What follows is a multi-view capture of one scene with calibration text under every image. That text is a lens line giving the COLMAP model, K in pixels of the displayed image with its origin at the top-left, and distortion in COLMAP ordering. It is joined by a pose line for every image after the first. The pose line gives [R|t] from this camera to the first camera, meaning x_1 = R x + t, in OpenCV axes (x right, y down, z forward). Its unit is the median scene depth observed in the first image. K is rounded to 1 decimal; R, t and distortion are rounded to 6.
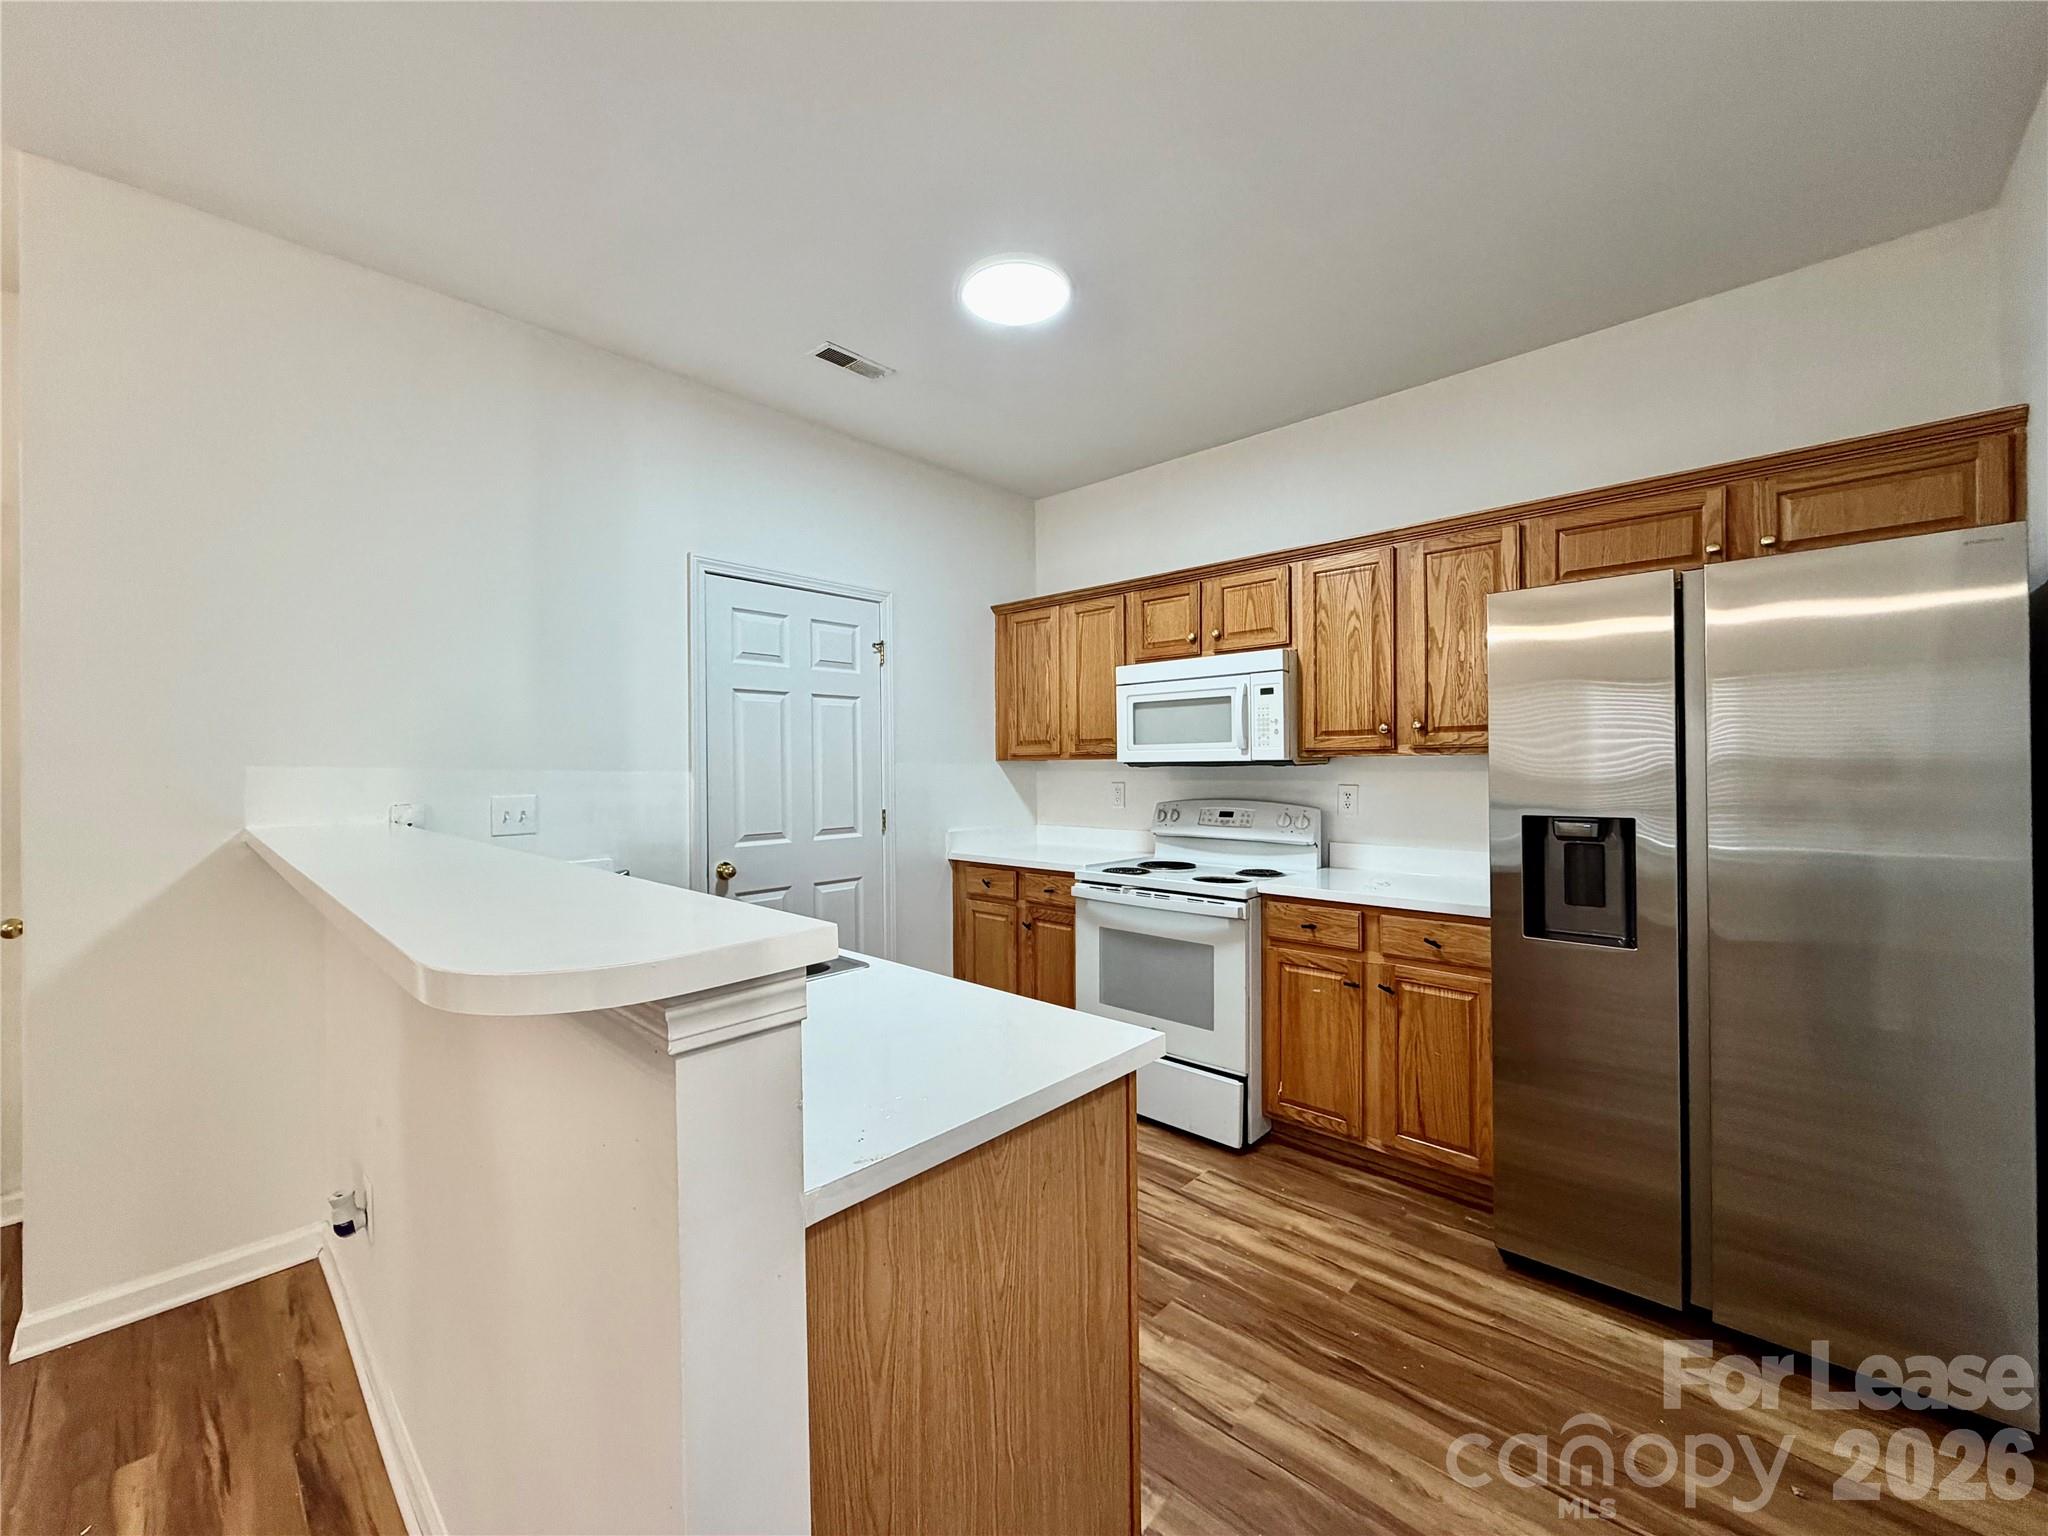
lens RADIAL K [[819.0, 0, 1020.7], [0, 819.0, 768.6], [0, 0, 1]] dist [0.007579, -0.000849]
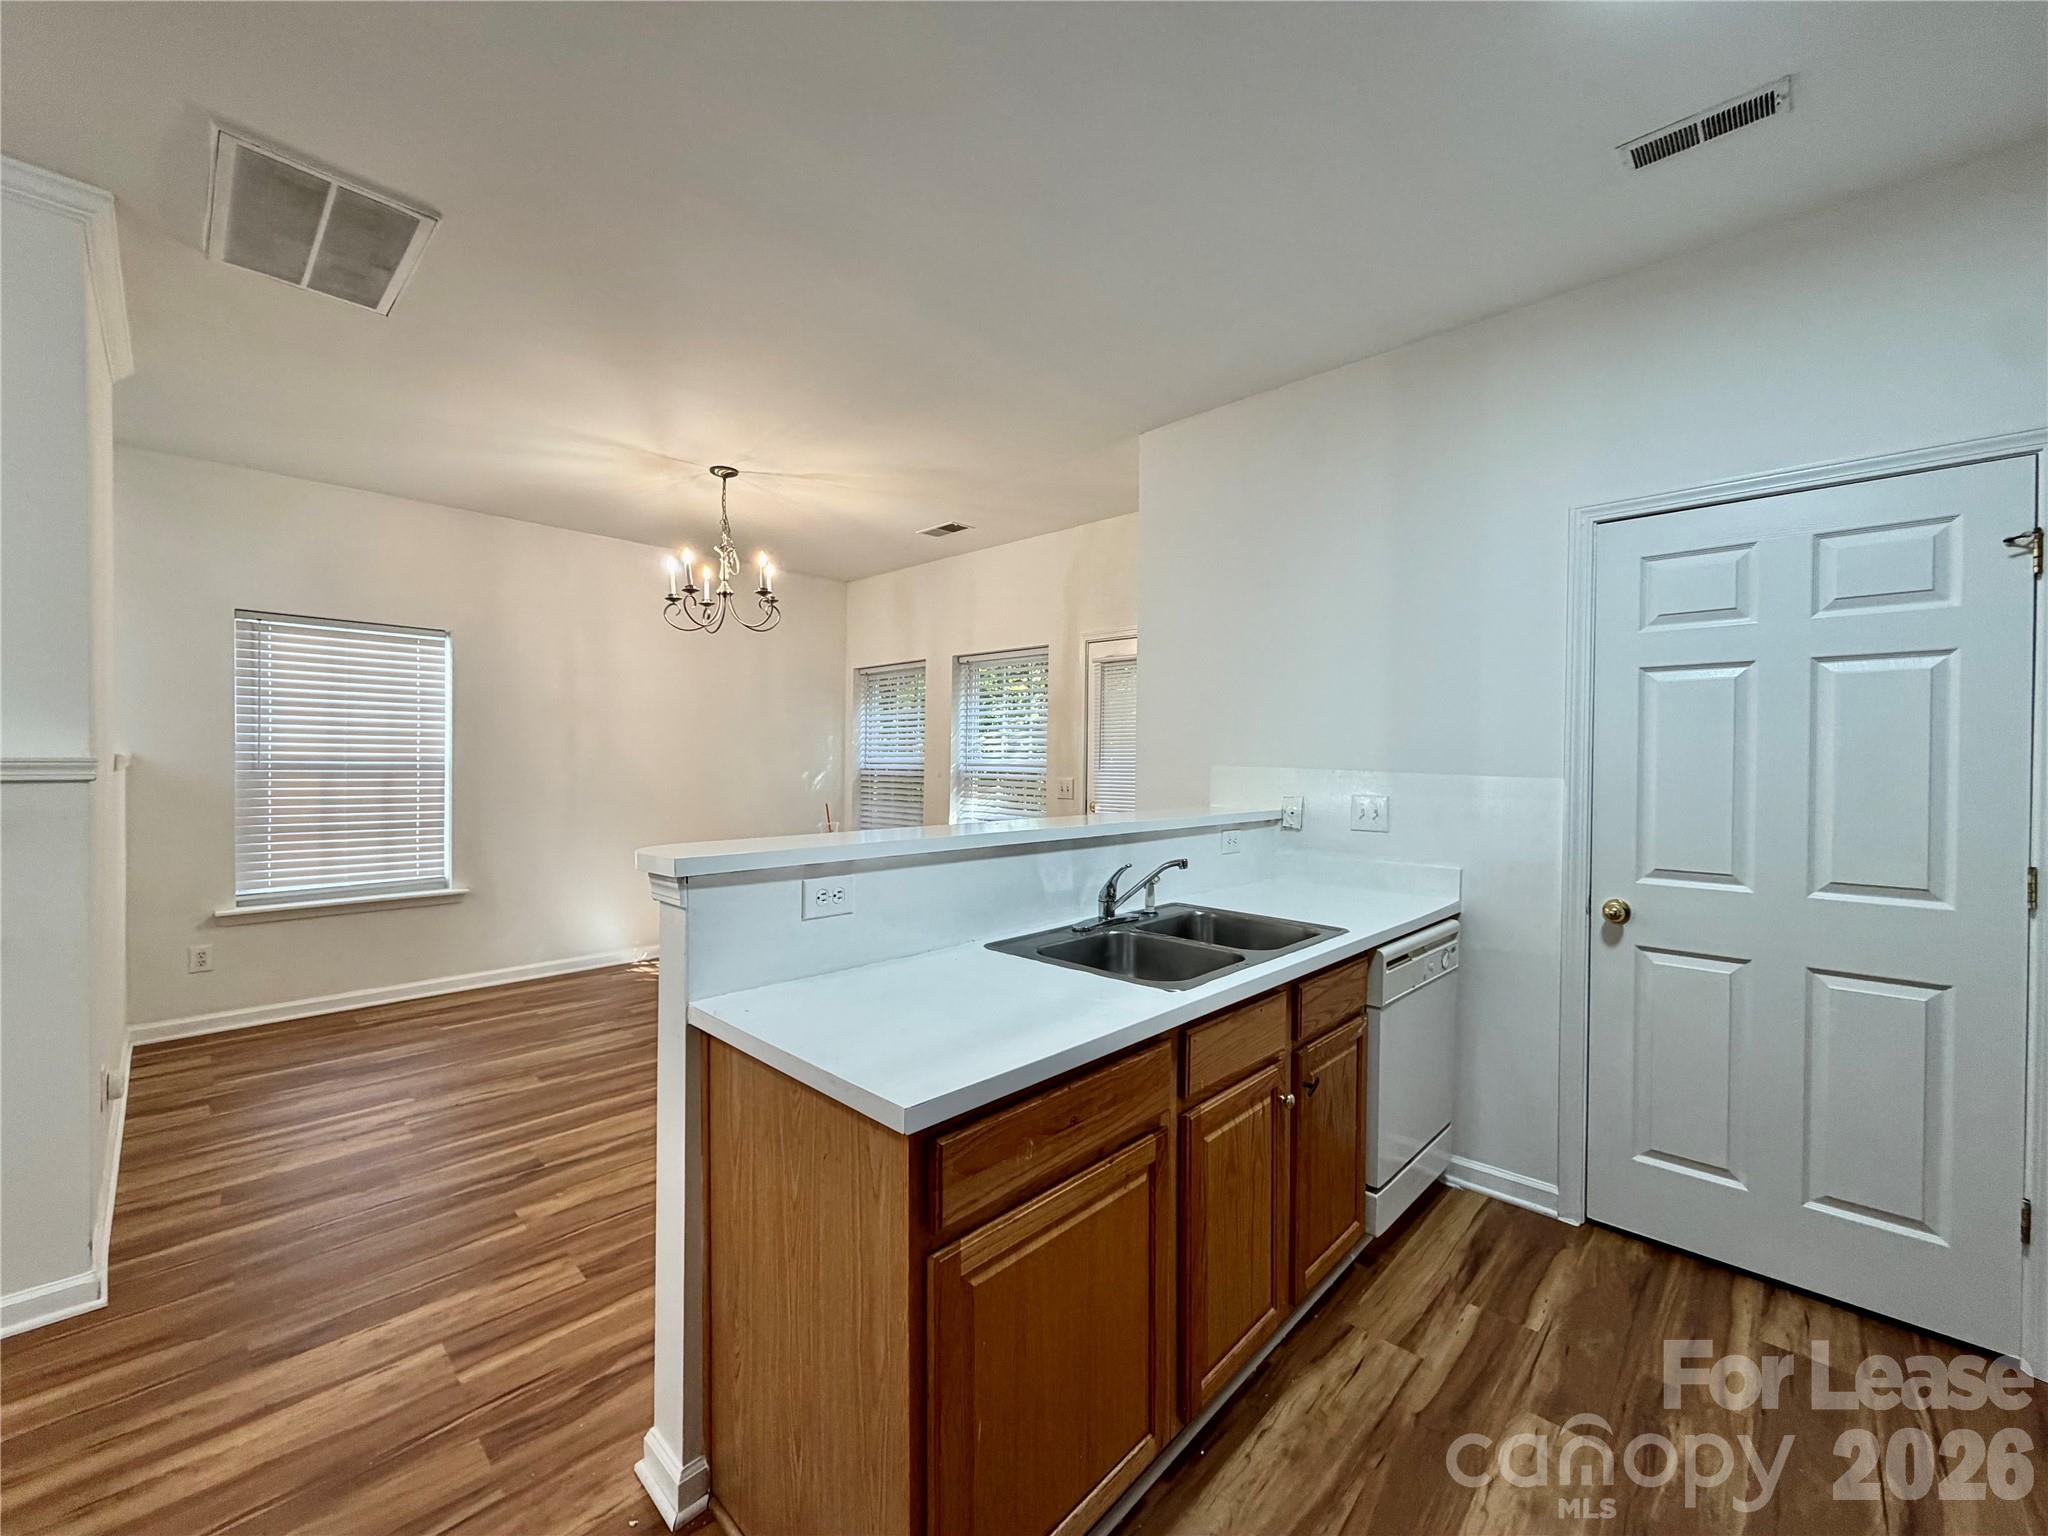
lens RADIAL K [[819.0, 0, 1012.1], [0, 819.0, 768.0], [0, 0, 1]] dist [0.007579, -0.000849]
pose [[-0.017342, 0.014823, -0.999740, 0.476788], [-0.012510, 0.999809, 0.015041, -0.013717], [0.999771, 0.012768, -0.017154, 0.539211]]
